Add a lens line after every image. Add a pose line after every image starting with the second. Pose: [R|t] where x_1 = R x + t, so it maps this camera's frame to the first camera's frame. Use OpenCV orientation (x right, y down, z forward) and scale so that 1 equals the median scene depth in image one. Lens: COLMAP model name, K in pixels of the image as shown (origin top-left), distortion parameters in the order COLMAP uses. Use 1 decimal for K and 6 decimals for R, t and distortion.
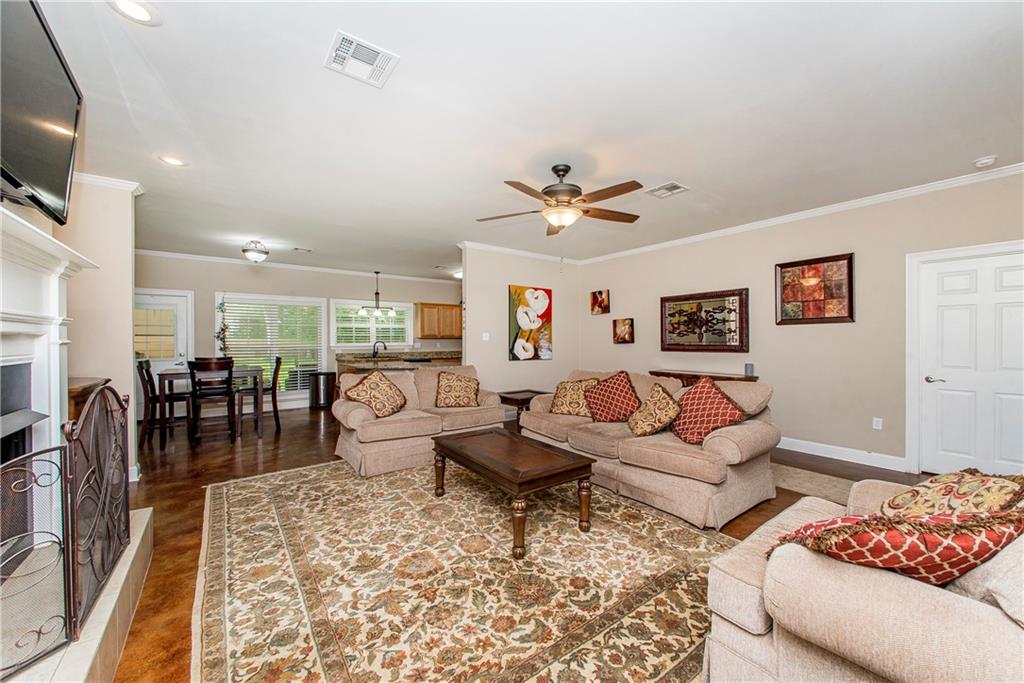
lens RADIAL K [[391.3, 0, 520.9], [0, 391.3, 337.7], [0, 0, 1]] dist [0.001527, -0.000773]
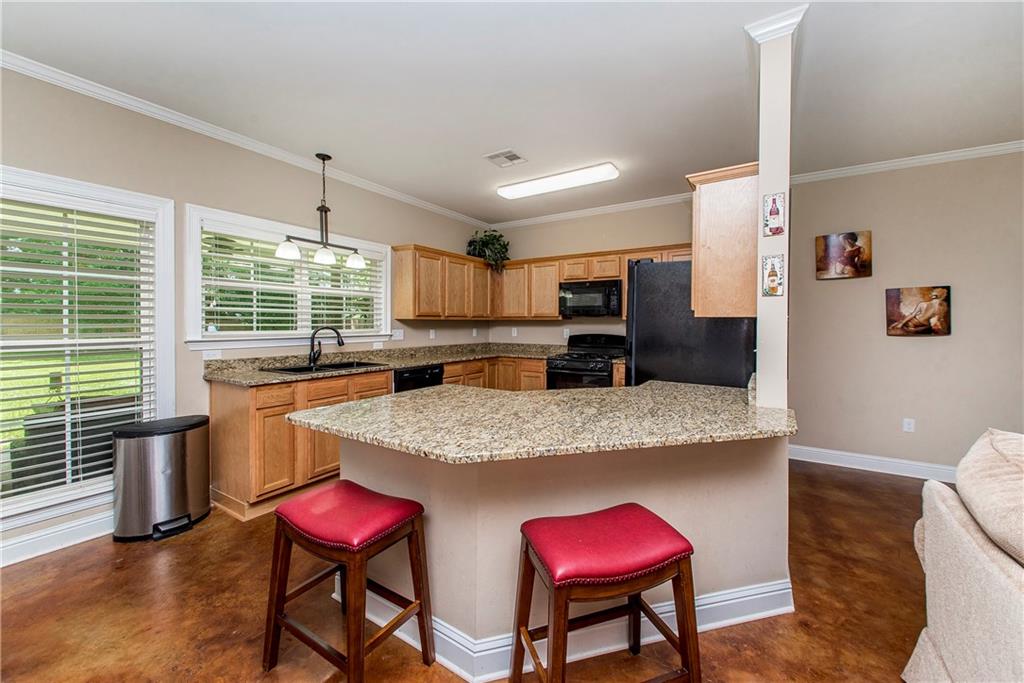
lens RADIAL K [[387.2, 0, 519.0], [0, 387.2, 326.9], [0, 0, 1]] dist [0.000444, -0.000124]
pose [[0.935921, 0.004003, 0.352188, -0.407904], [-0.009652, 0.999851, 0.014285, 0.002079], [-0.352078, -0.016769, 0.935820, 0.704467]]
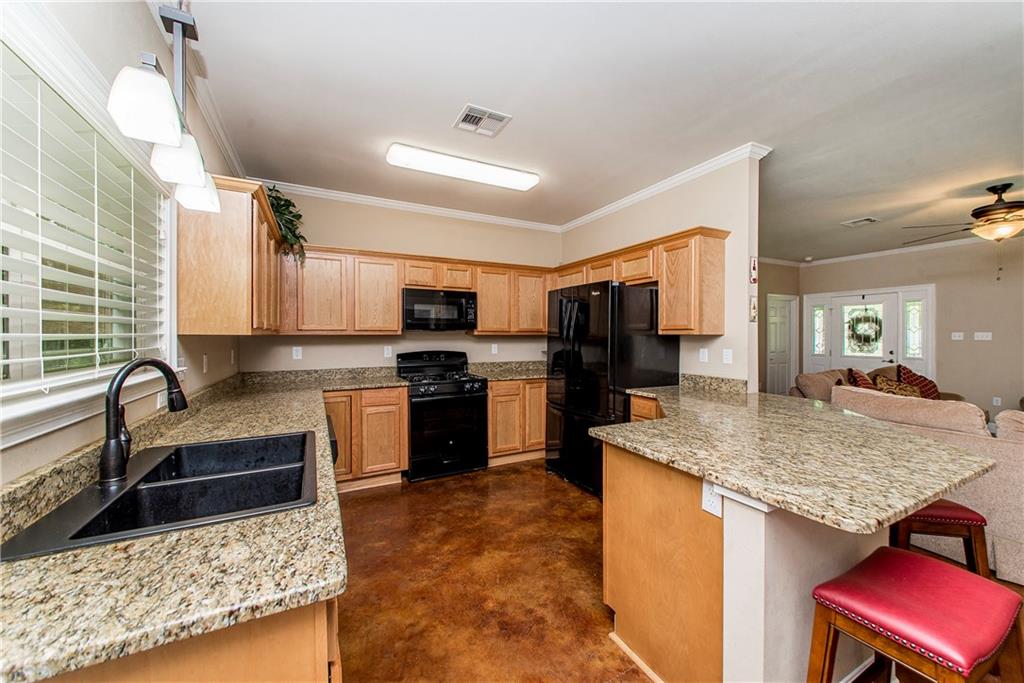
lens RADIAL K [[392.1, 0, 515.8], [0, 392.1, 334.0], [0, 0, 1]] dist [0.000808, -0.000255]
pose [[0.175585, 0.008274, 0.984429, -0.631119], [-0.005324, 0.999958, -0.007455, 0.000526], [-0.984450, -0.003932, 0.175622, 1.107363]]
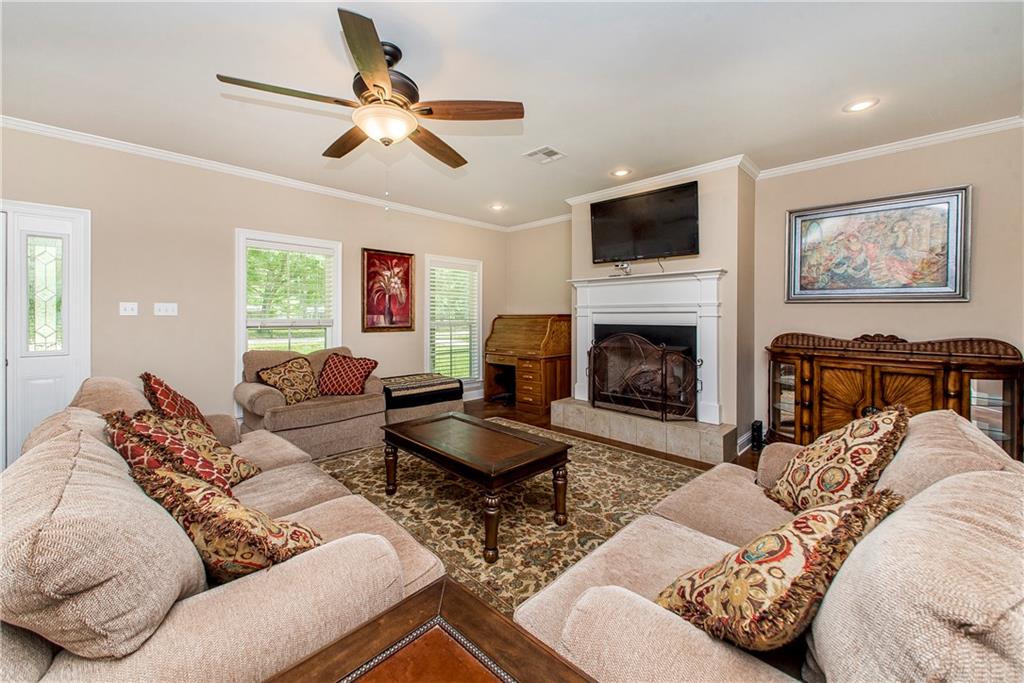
lens RADIAL K [[397.5, 0, 511.2], [0, 397.5, 316.4], [0, 0, 1]] dist [0.000865, 0.000001]
pose [[-0.990995, 0.001883, -0.133889, -0.006413], [0.002187, 0.999995, -0.002128, 0.005864], [0.133884, -0.002401, -0.990994, 0.868983]]
